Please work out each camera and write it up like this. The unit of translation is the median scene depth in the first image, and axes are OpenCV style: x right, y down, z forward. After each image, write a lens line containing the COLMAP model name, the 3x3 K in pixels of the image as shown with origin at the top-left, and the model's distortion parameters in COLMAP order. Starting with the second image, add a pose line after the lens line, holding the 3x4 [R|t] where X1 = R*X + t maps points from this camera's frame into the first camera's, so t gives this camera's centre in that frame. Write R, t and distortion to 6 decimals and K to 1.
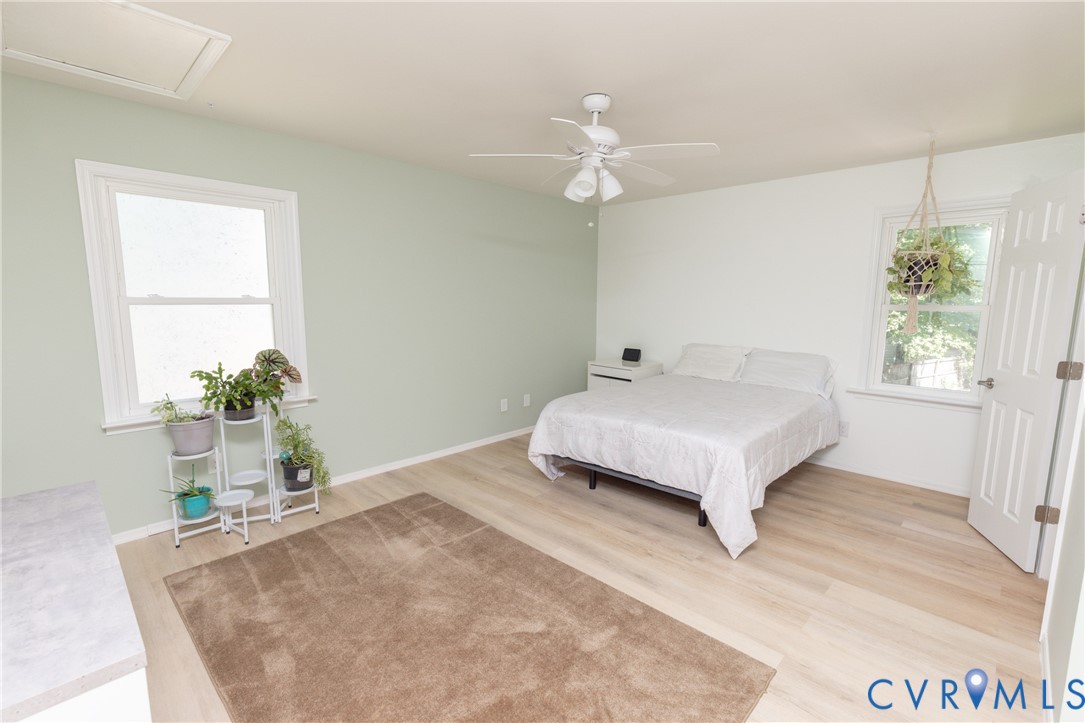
lens RADIAL K [[484.6, 0, 544.6], [0, 484.6, 362.3], [0, 0, 1]] dist [-0.001033, -0.000279]
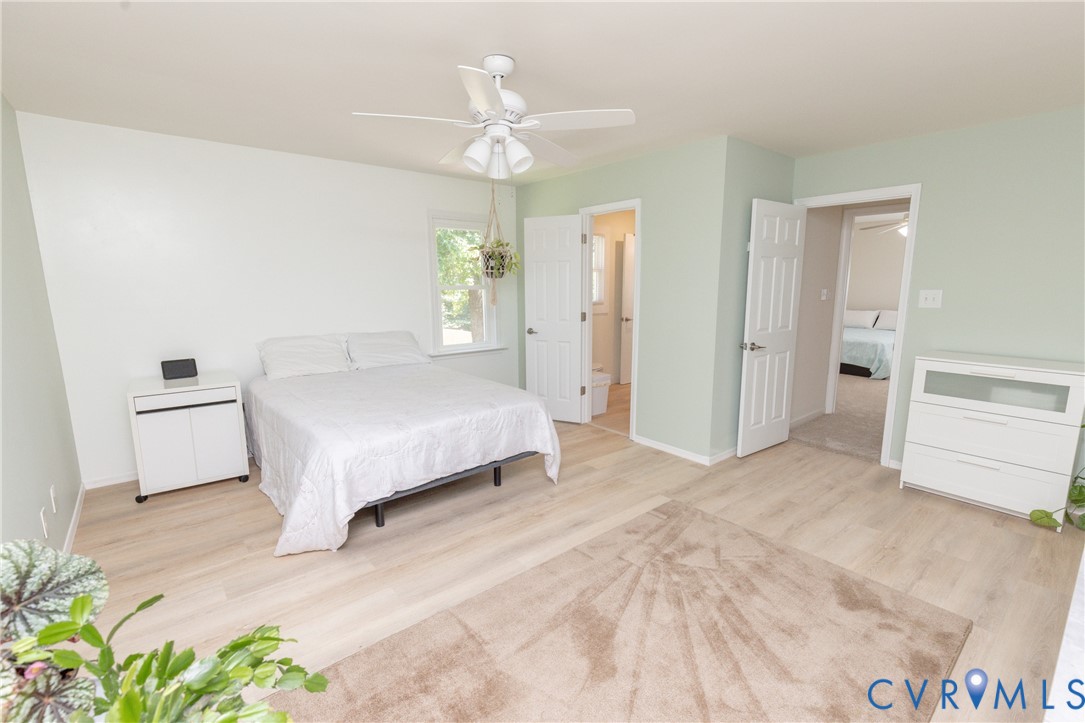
lens RADIAL K [[484.6, 0, 545.4], [0, 484.6, 361.2], [0, 0, 1]] dist [-0.001033, -0.000279]
pose [[0.106286, -0.180362, 0.977841, -0.755540], [0.130323, 0.977455, 0.166126, -0.130616], [-0.985758, 0.109779, 0.127395, 0.736983]]
